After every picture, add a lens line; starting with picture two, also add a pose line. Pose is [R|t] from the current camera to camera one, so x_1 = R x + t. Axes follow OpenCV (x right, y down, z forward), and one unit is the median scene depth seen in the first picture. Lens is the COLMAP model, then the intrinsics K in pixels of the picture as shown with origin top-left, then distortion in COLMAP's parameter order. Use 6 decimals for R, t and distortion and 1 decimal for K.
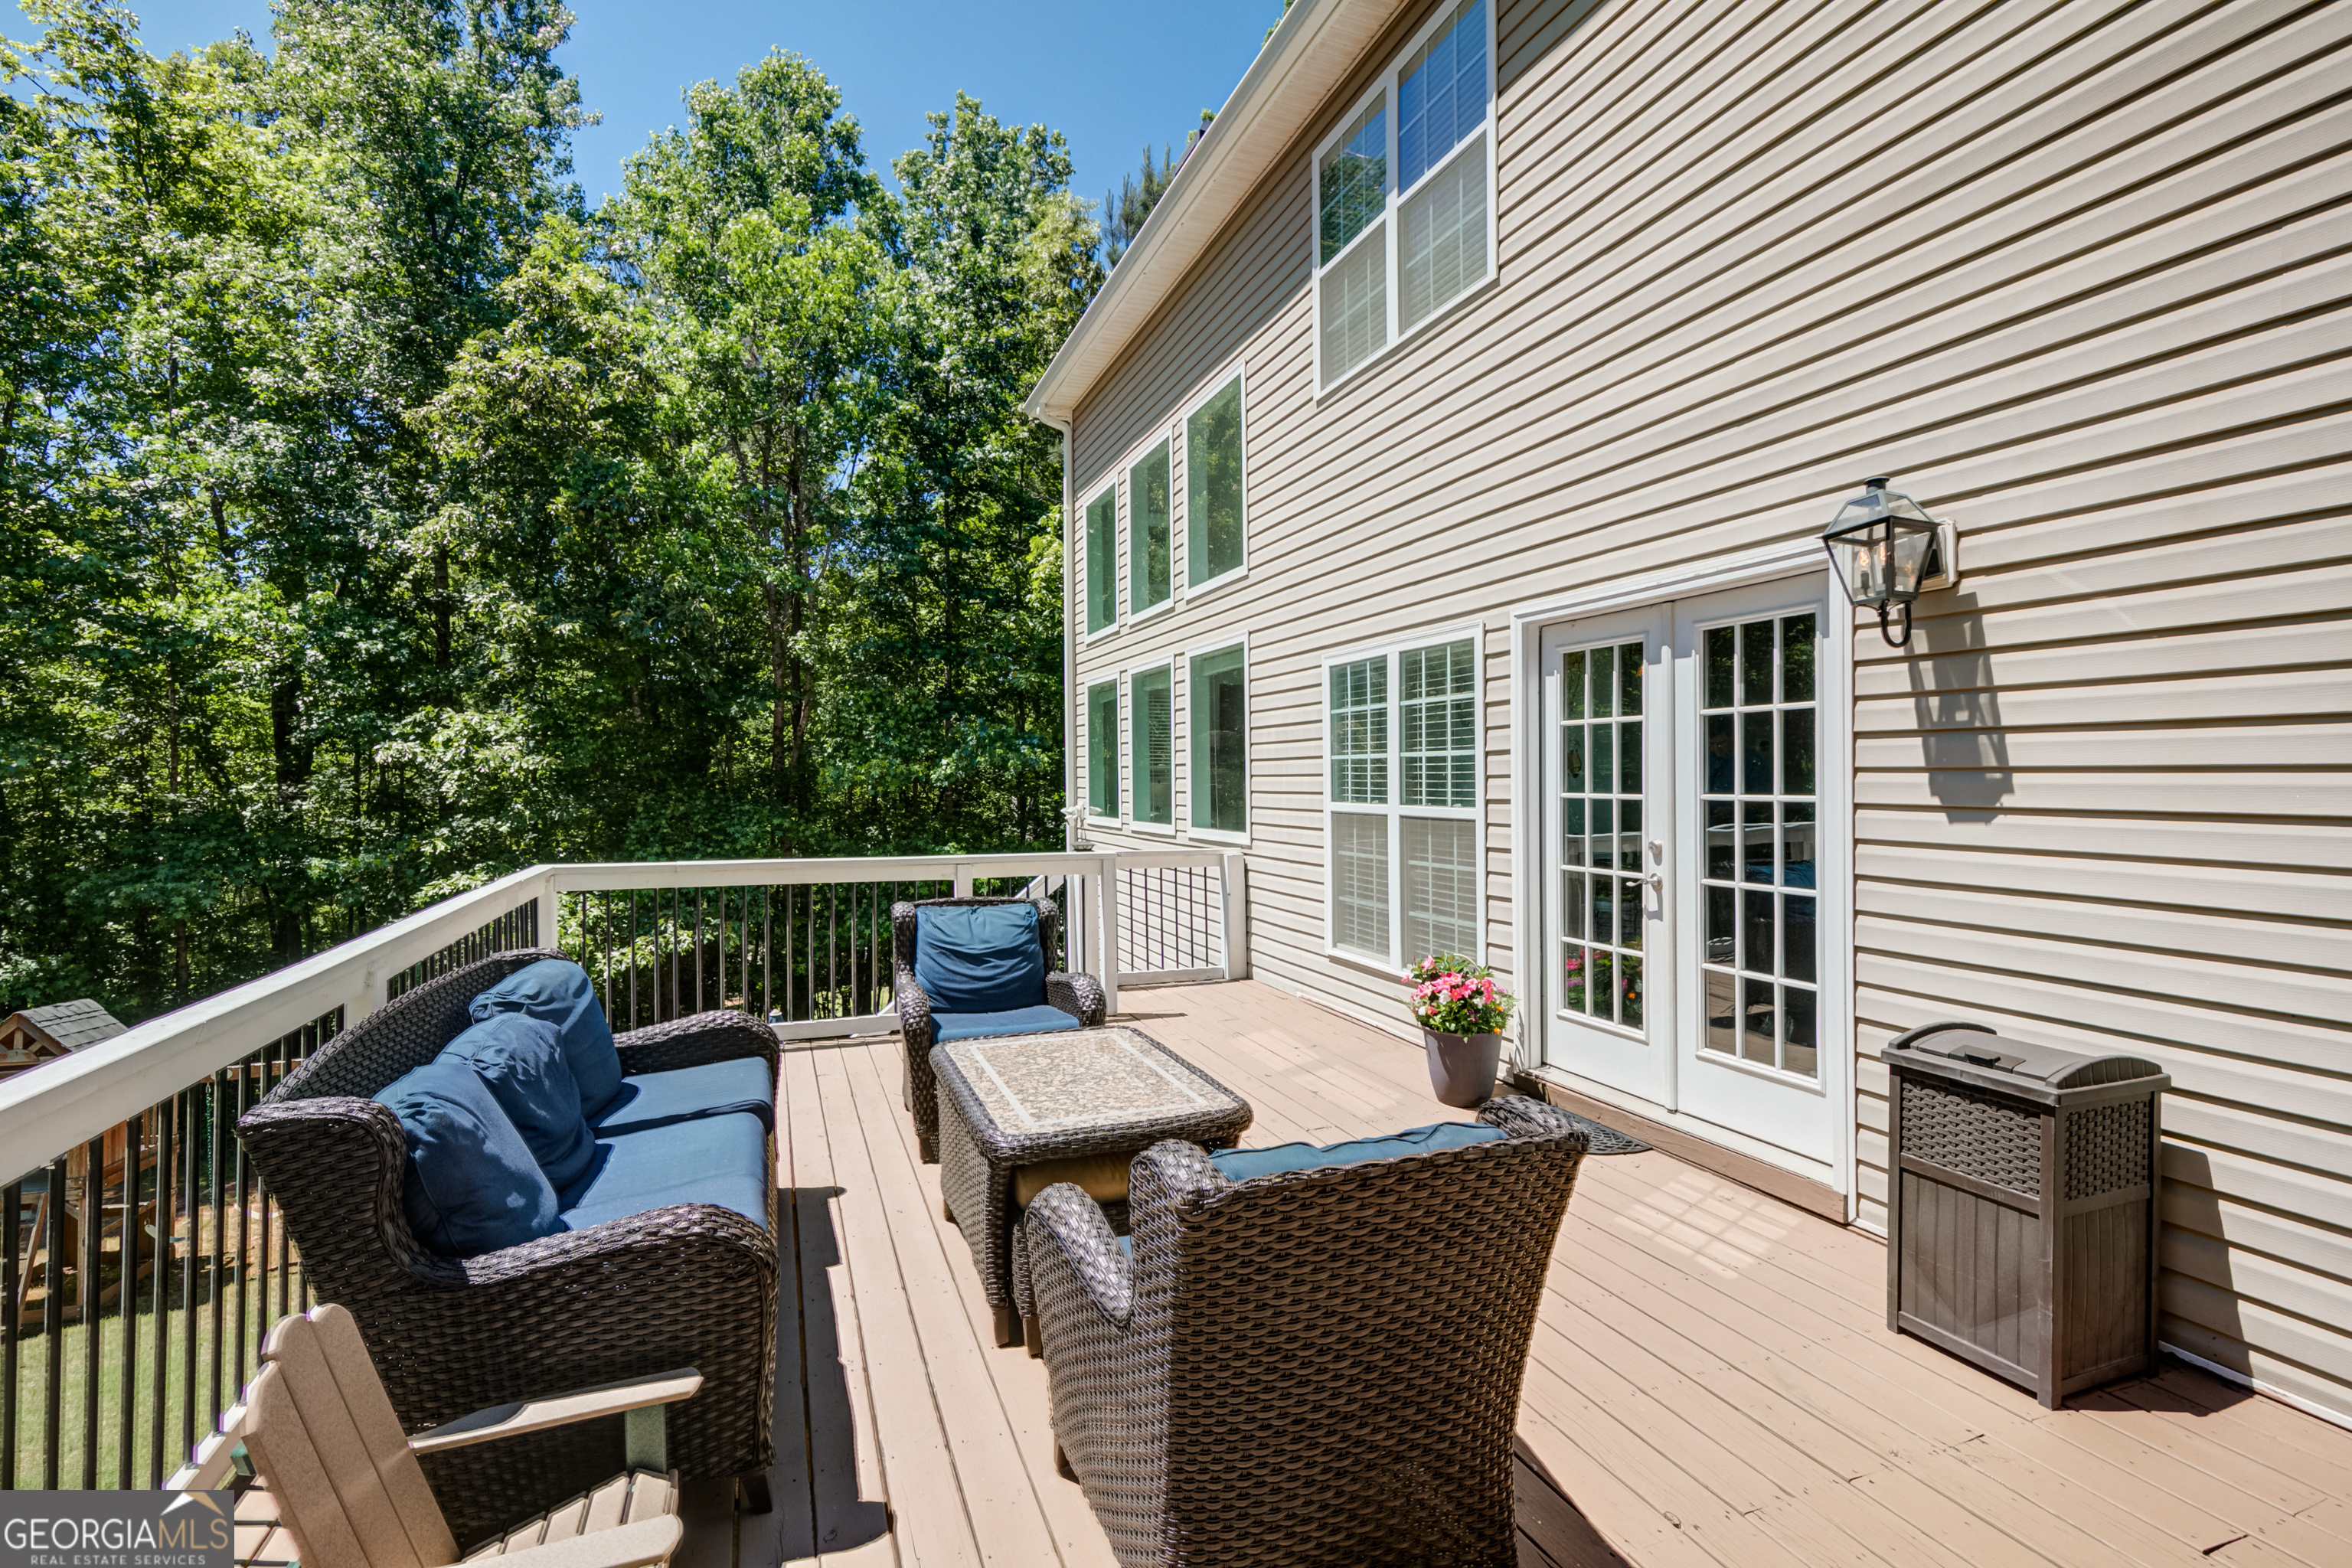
lens RADIAL K [[1107.8, 0, 1147.2], [0, 1107.8, 780.6], [0, 0, 1]] dist [0.018167, 0.000000]
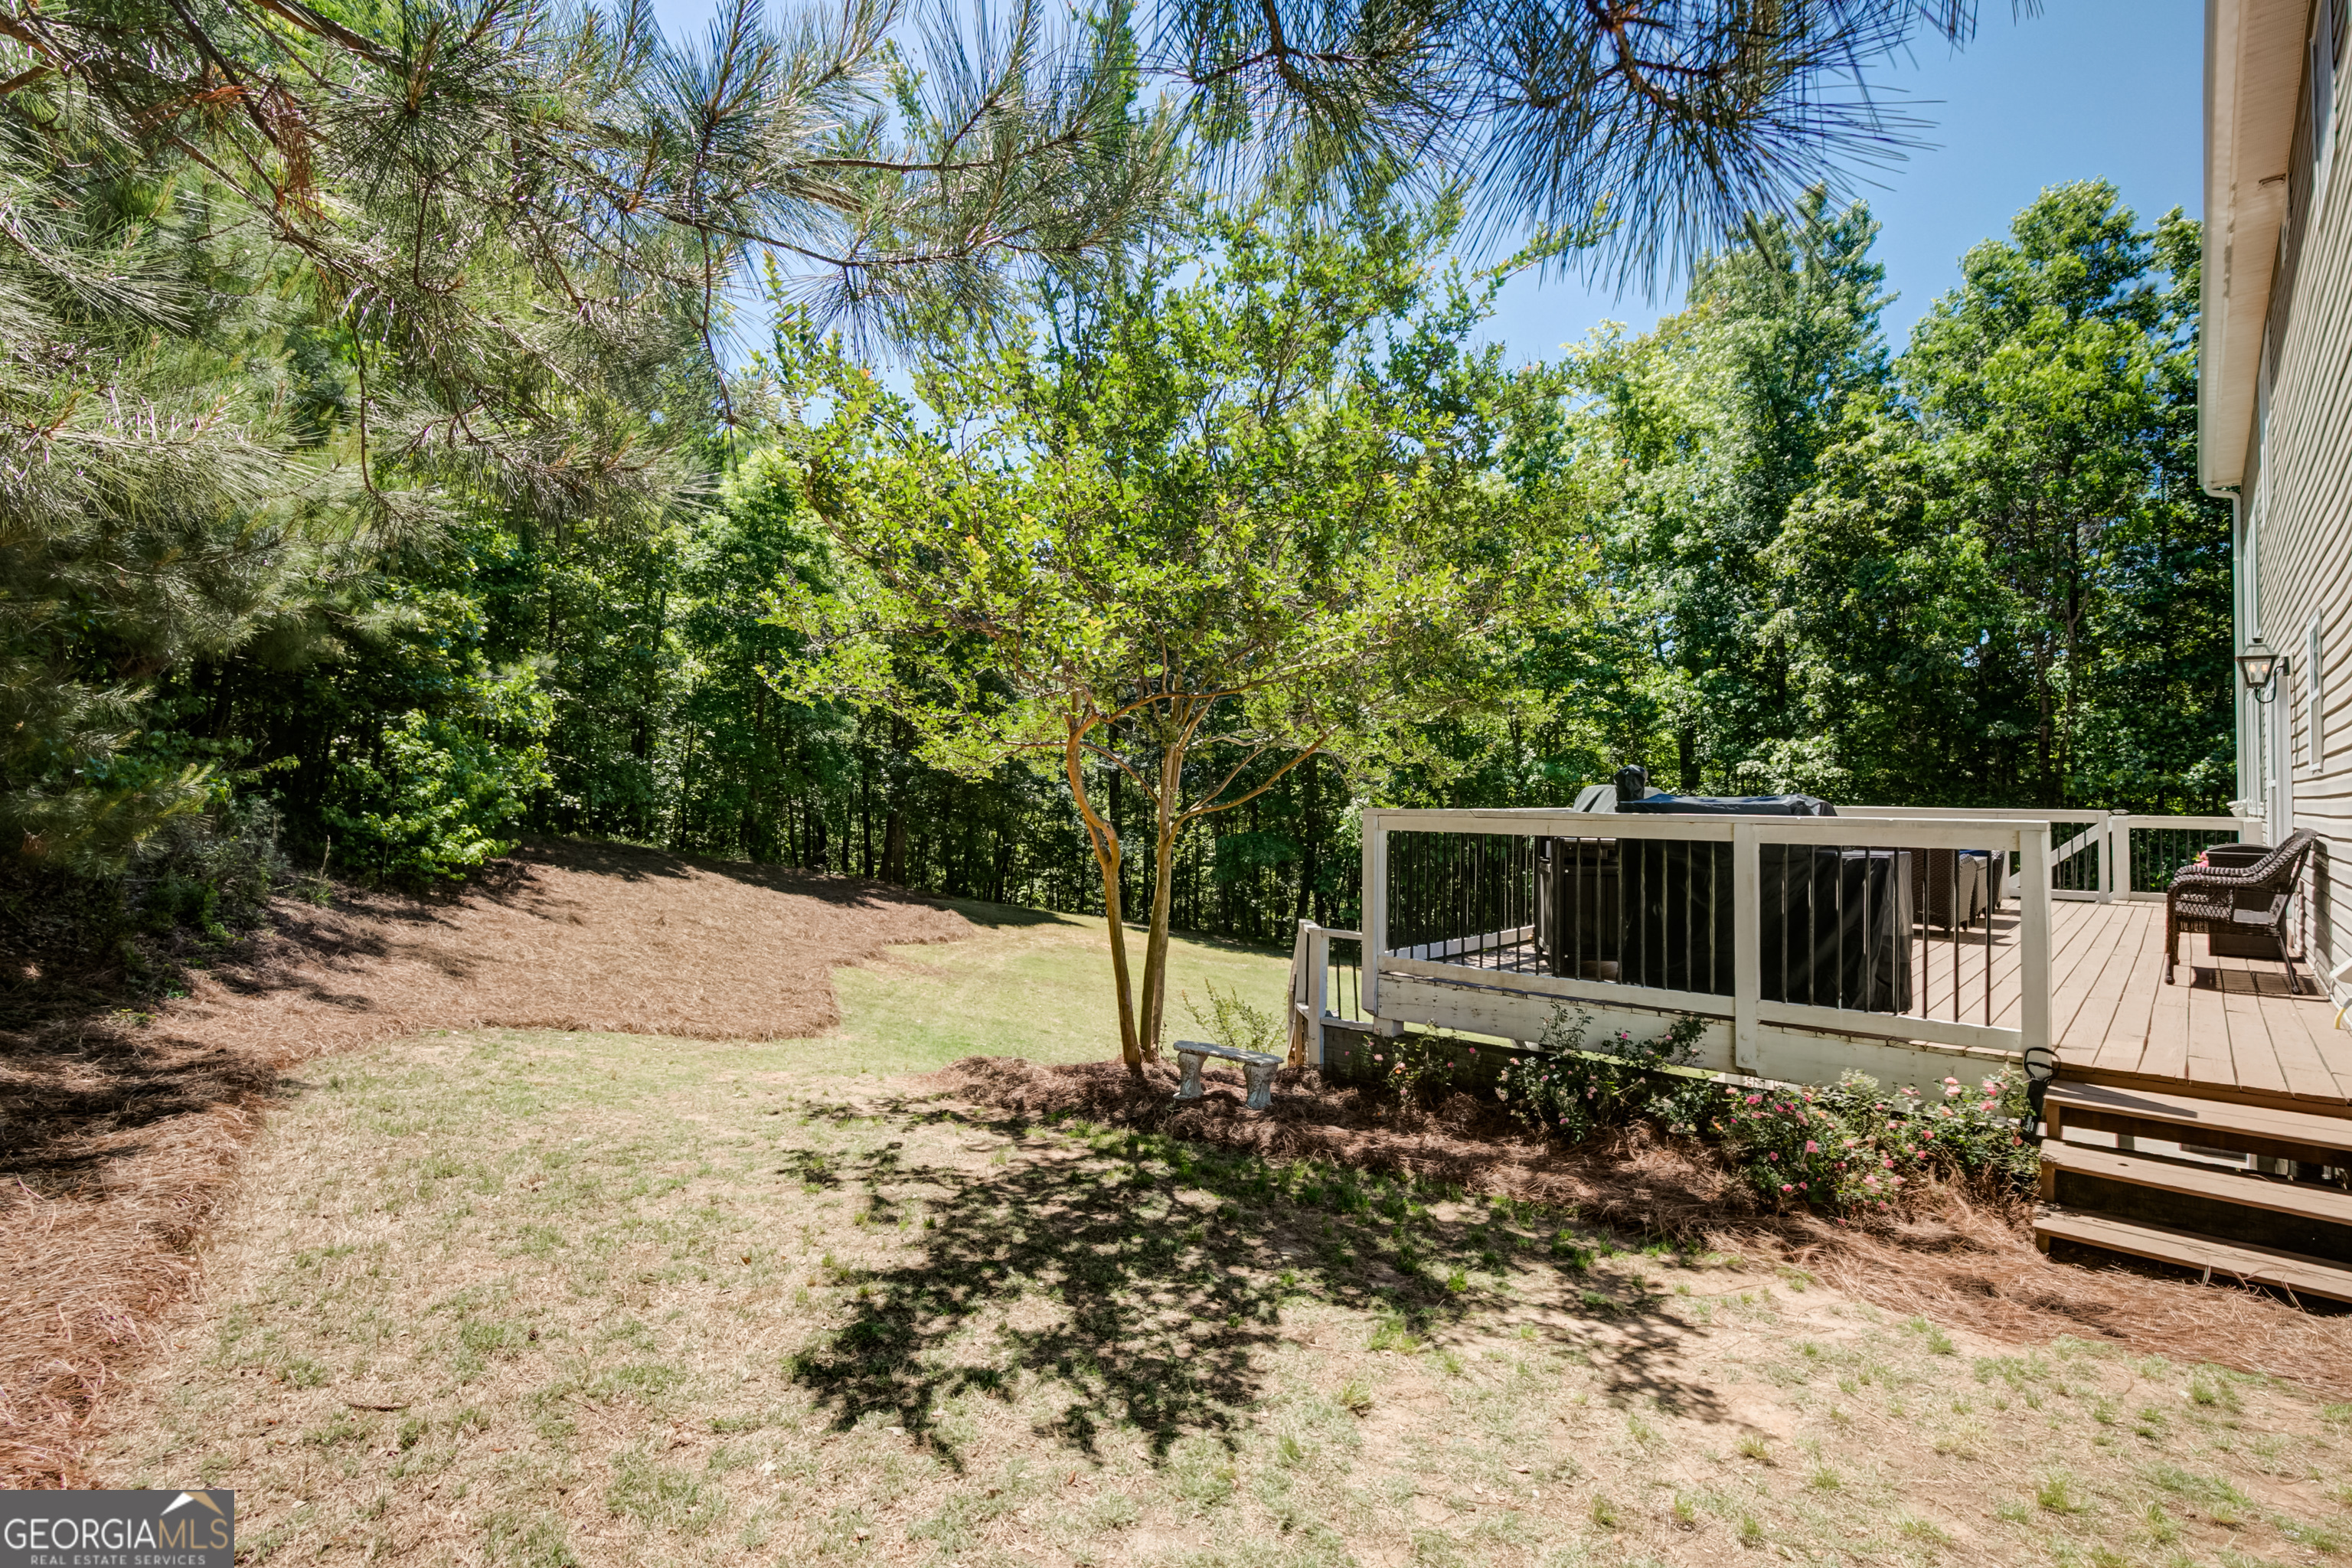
lens RADIAL K [[1121.3, 0, 1202.7], [0, 1121.3, 783.6], [0, 0, 1]] dist [0.000780, 0.000477]
pose [[0.484860, -0.003833, -0.874584, 0.354466], [-0.009170, 0.999913, -0.009466, 0.019909], [0.874544, 0.012610, 0.484782, -0.466493]]
